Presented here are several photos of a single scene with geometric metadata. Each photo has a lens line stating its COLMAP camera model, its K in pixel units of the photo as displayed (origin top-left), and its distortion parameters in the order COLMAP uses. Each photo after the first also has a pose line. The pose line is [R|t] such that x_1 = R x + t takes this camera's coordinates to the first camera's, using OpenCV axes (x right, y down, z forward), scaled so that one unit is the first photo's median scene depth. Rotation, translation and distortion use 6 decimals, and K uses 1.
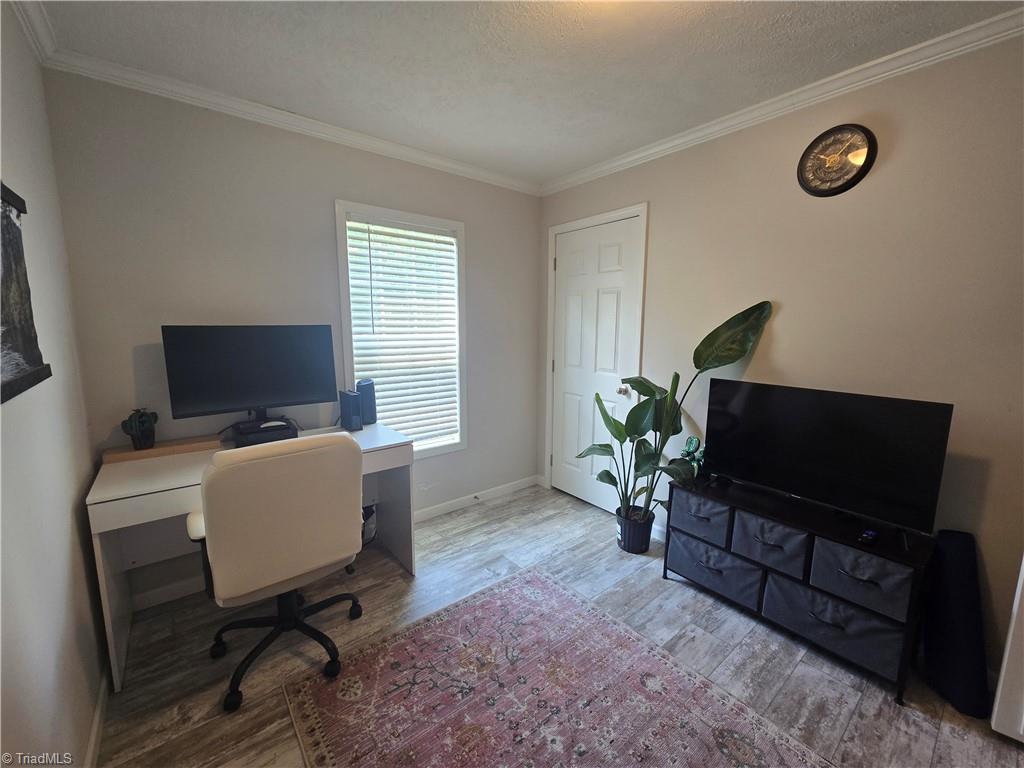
lens RADIAL K [[419.1, 0, 521.2], [0, 419.1, 387.9], [0, 0, 1]] dist [0.003030, 0.002209]
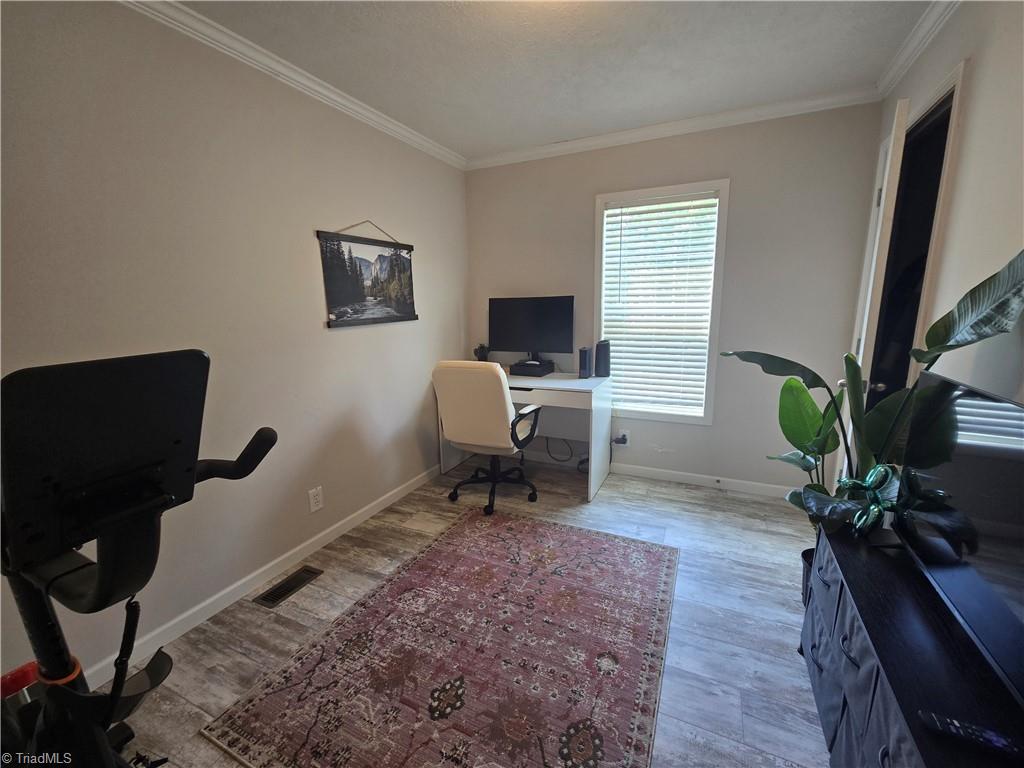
lens RADIAL K [[419.1, 0, 515.3], [0, 419.1, 387.9], [0, 0, 1]] dist [0.003030, 0.002209]
pose [[0.434144, 0.162702, -0.886029, 0.641661], [-0.118625, 0.985315, 0.122809, -0.002507], [0.892999, 0.051788, 0.447069, 0.236113]]
